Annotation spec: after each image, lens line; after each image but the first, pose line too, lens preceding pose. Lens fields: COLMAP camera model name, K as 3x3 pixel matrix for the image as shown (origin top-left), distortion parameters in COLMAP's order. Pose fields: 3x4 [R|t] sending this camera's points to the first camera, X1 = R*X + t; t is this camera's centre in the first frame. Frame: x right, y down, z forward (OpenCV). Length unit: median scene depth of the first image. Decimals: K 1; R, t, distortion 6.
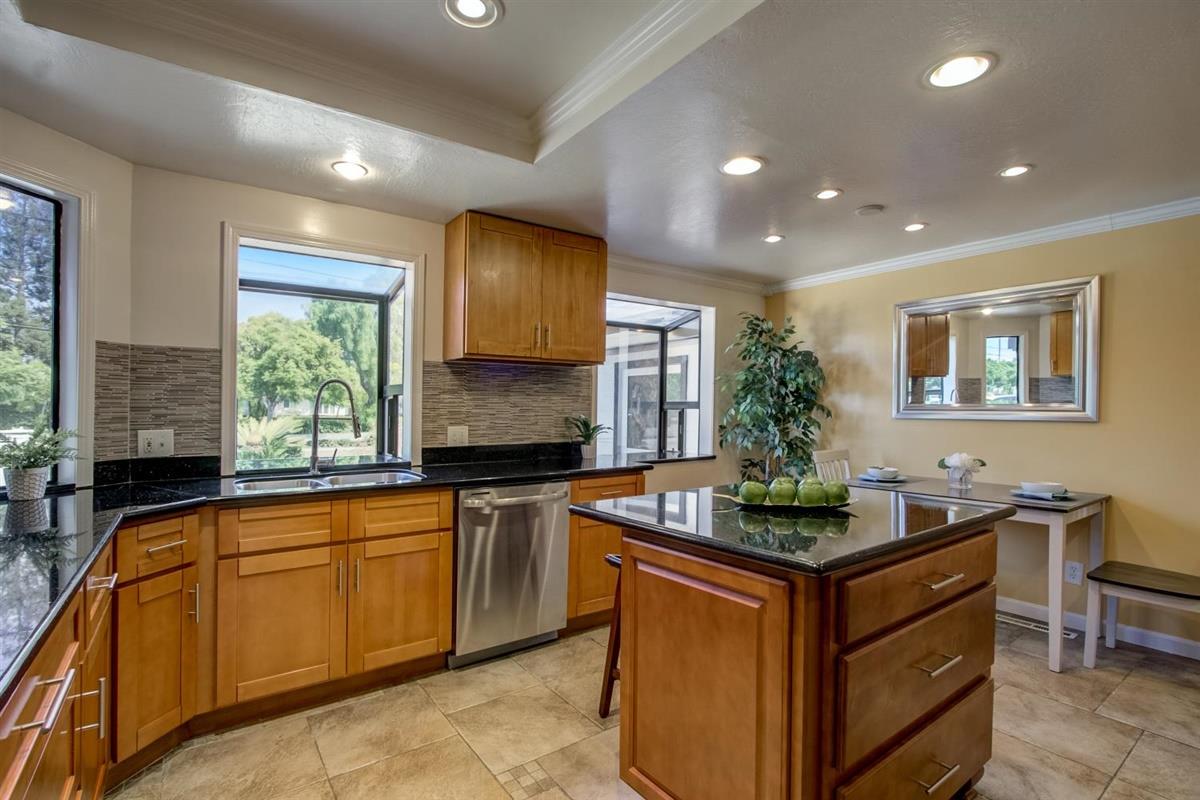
lens RADIAL K [[564.9, 0, 581.4], [0, 564.9, 415.6], [0, 0, 1]] dist [-0.020767, 0.006906]
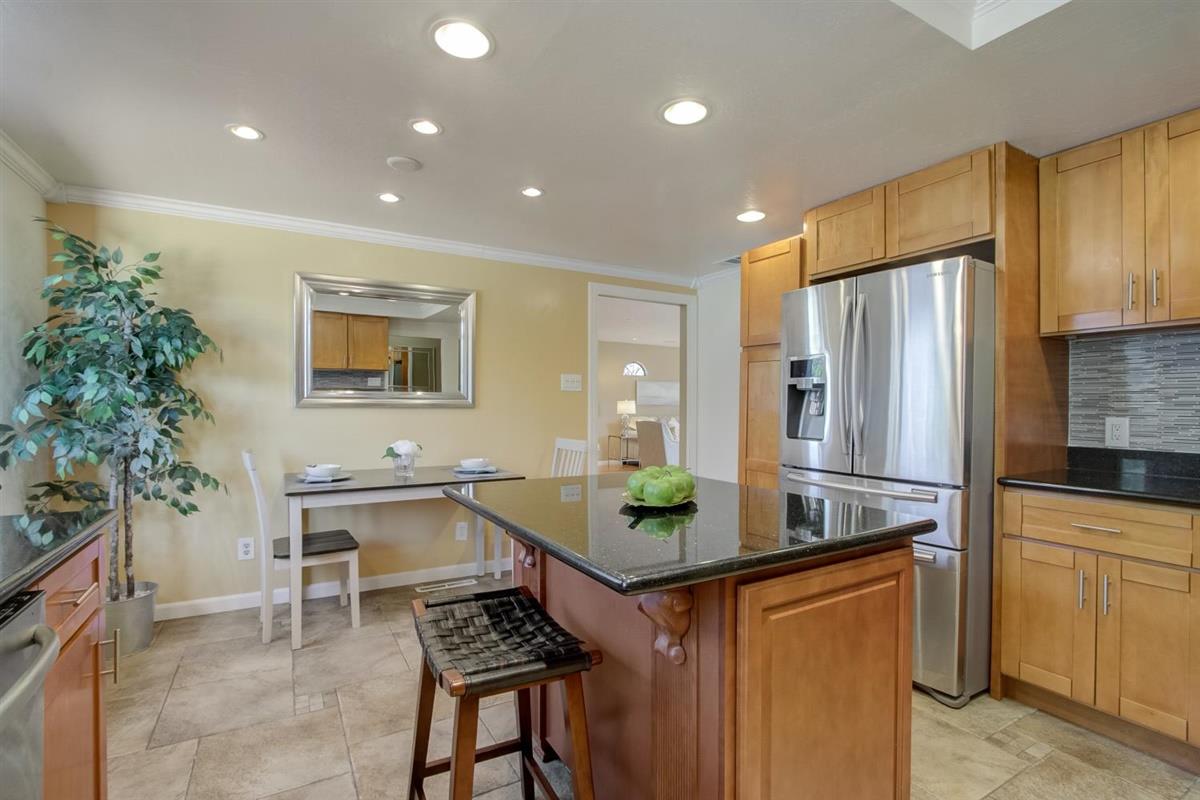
lens RADIAL K [[564.9, 0, 601.3], [0, 564.9, 405.4], [0, 0, 1]] dist [-0.020767, 0.006906]
pose [[0.081572, -0.008873, 0.996628, -0.297893], [0.006226, 0.999945, 0.008393, -0.001639], [-0.996648, 0.005520, 0.081623, 0.562033]]
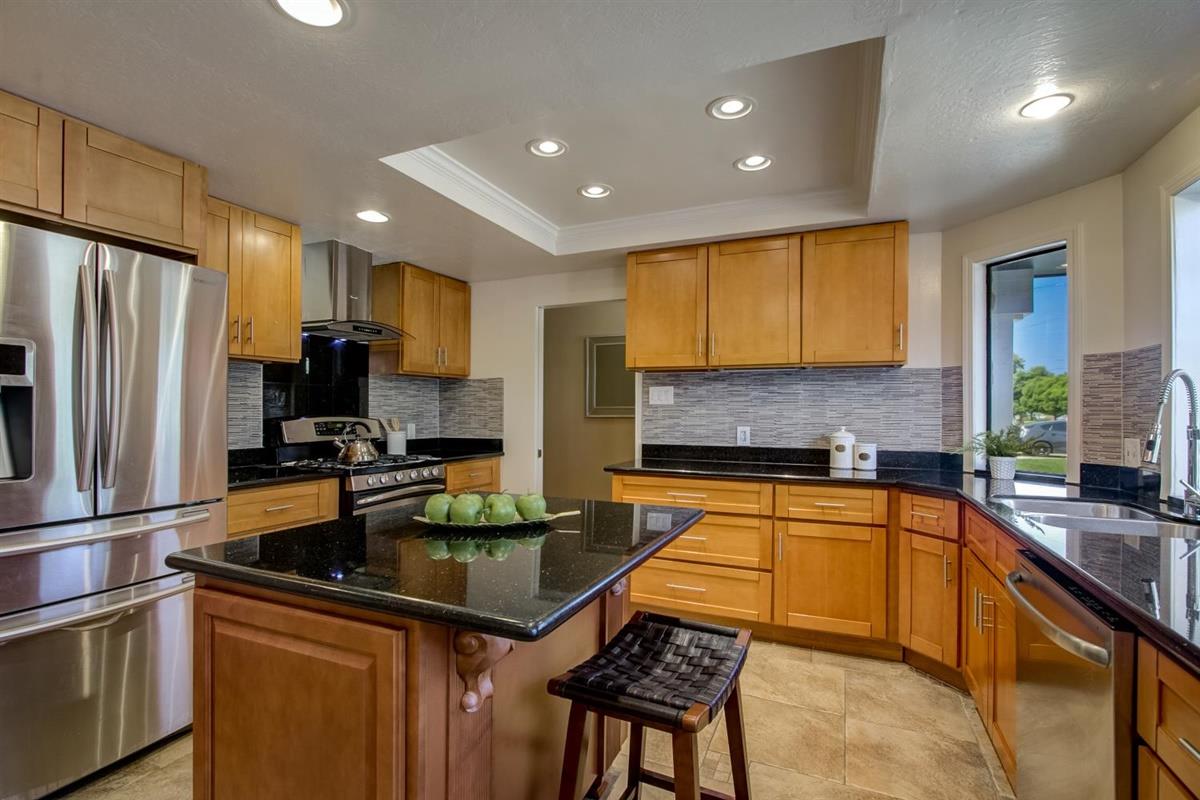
lens RADIAL K [[564.9, 0, 597.3], [0, 564.9, 403.1], [0, 0, 1]] dist [-0.020767, 0.006906]
pose [[-0.856274, -0.008695, -0.516448, 0.372809], [-0.011814, 0.999926, 0.002752, -0.020155], [0.516386, 0.008457, -0.856314, 1.004304]]
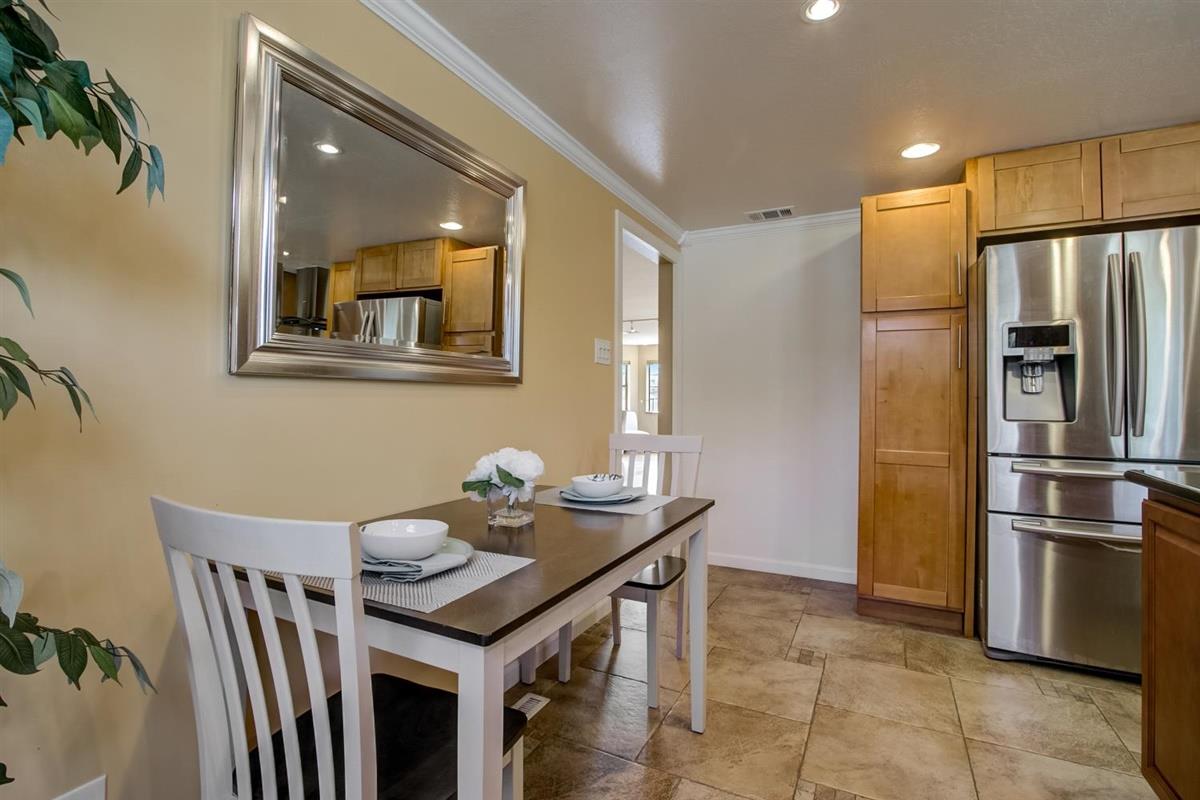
lens RADIAL K [[564.9, 0, 598.0], [0, 564.9, 385.5], [0, 0, 1]] dist [-0.020767, 0.006906]
pose [[-0.479530, 0.013279, 0.877425, 0.220246], [0.005111, 0.999911, -0.012339, 0.019716], [-0.877511, -0.001433, -0.479555, 1.156256]]
